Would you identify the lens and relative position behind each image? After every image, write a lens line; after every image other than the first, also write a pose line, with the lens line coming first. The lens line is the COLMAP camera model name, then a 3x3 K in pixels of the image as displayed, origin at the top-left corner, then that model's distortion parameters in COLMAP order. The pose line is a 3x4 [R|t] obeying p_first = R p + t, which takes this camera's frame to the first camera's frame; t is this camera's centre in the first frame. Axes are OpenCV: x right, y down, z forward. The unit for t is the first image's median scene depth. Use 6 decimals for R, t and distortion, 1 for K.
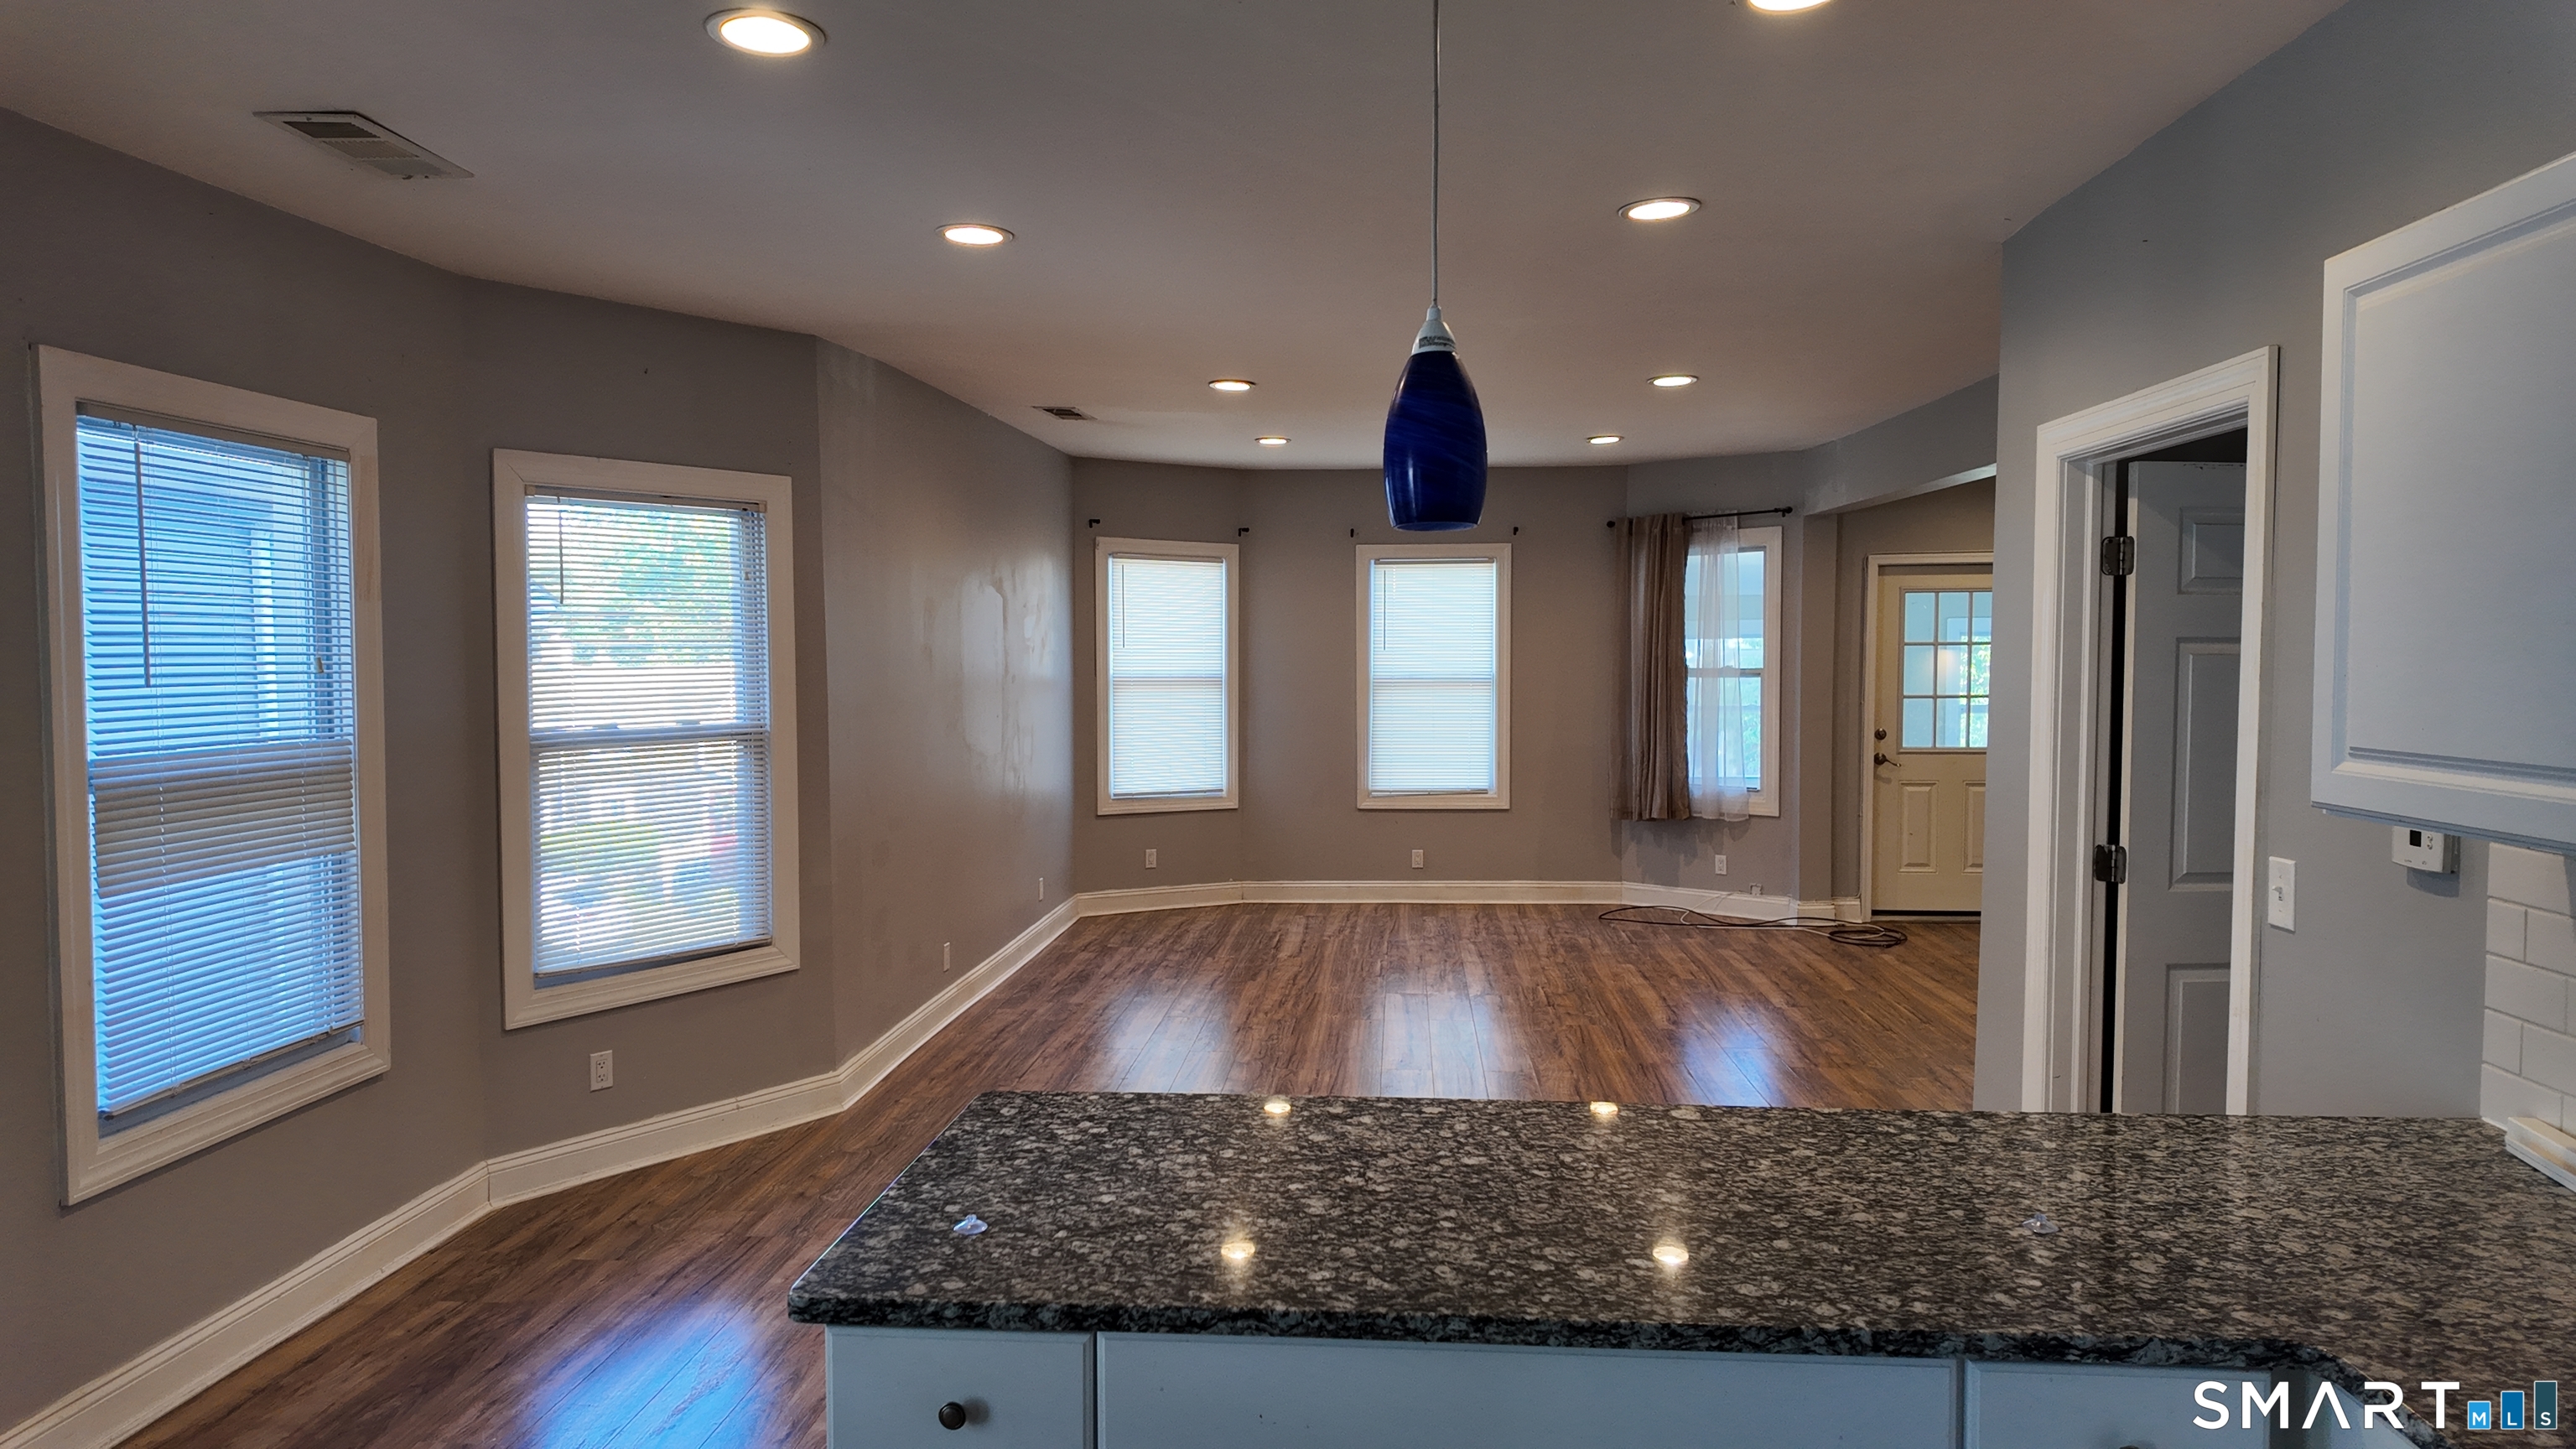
lens RADIAL K [[1439.8, 0, 1290.0], [0, 1439.8, 719.8], [0, 0, 1]] dist [0.003825, -0.000255]
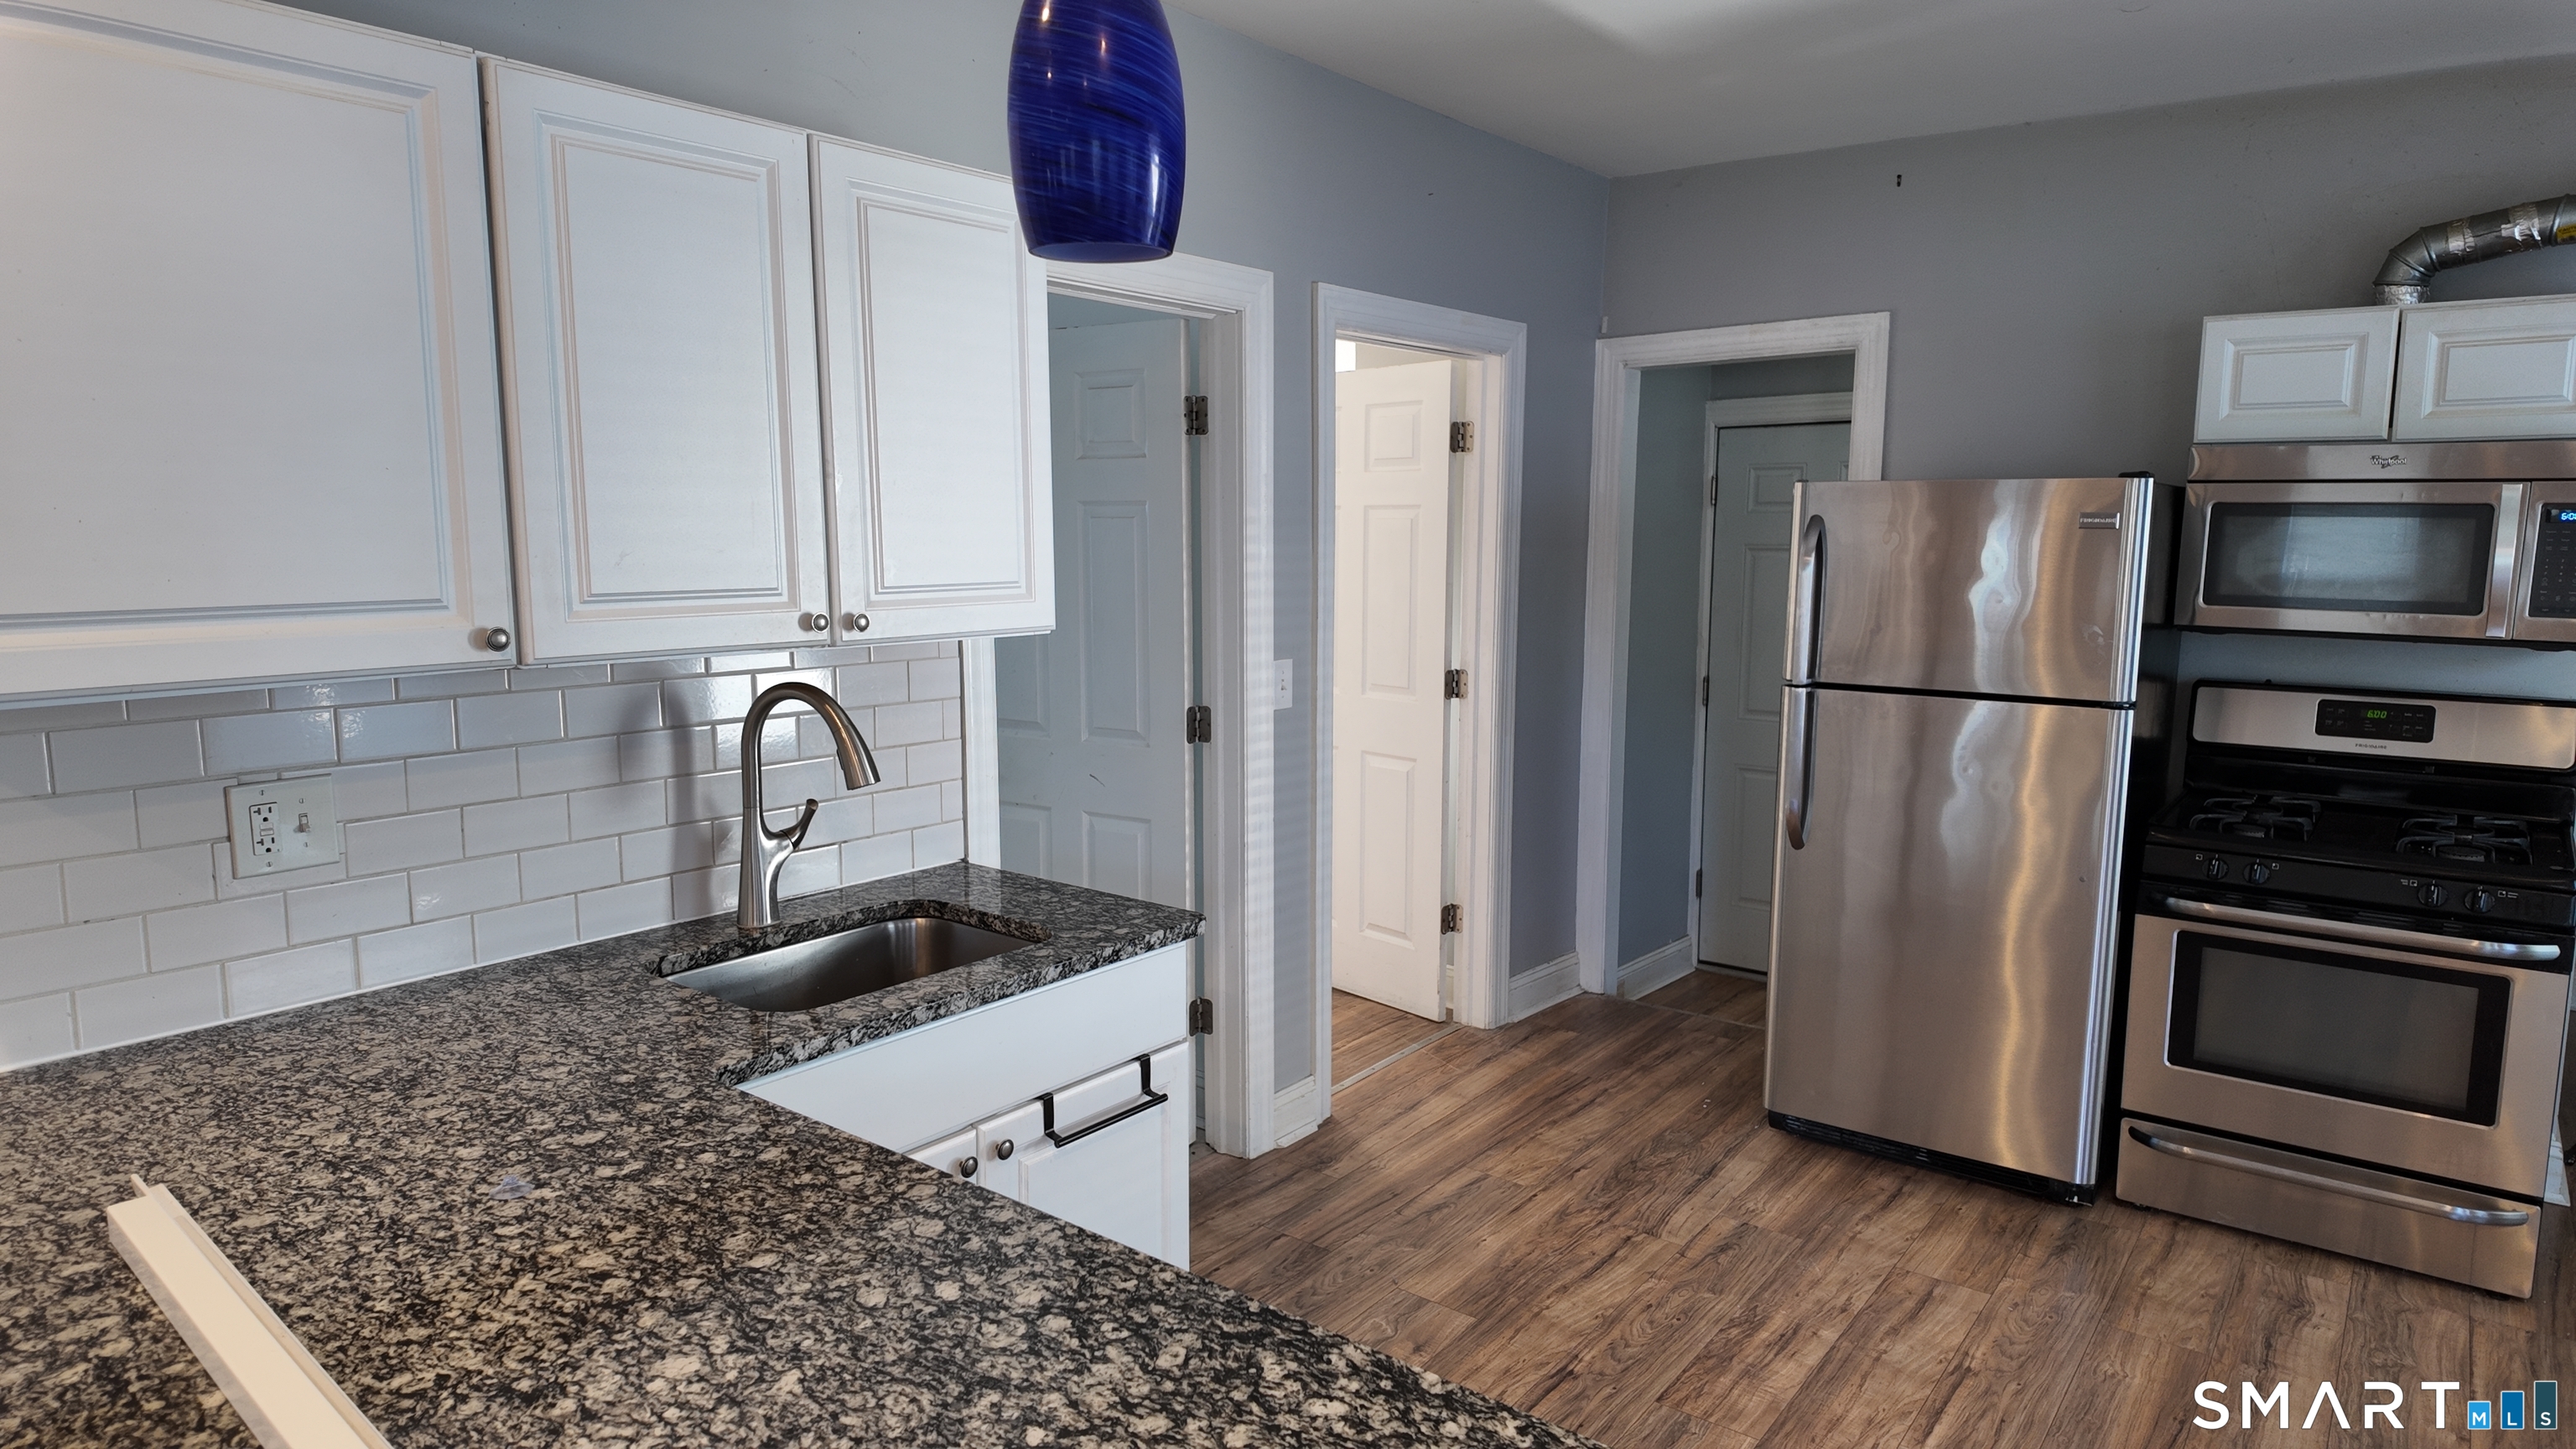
lens RADIAL K [[1439.8, 0, 1285.7], [0, 1439.8, 727.1], [0, 0, 1]] dist [0.003825, -0.000255]
pose [[-0.819441, -0.073969, 0.568371, -0.302298], [0.028772, 0.985079, 0.169680, -0.038542], [-0.572441, 0.155396, -0.805086, 1.414342]]
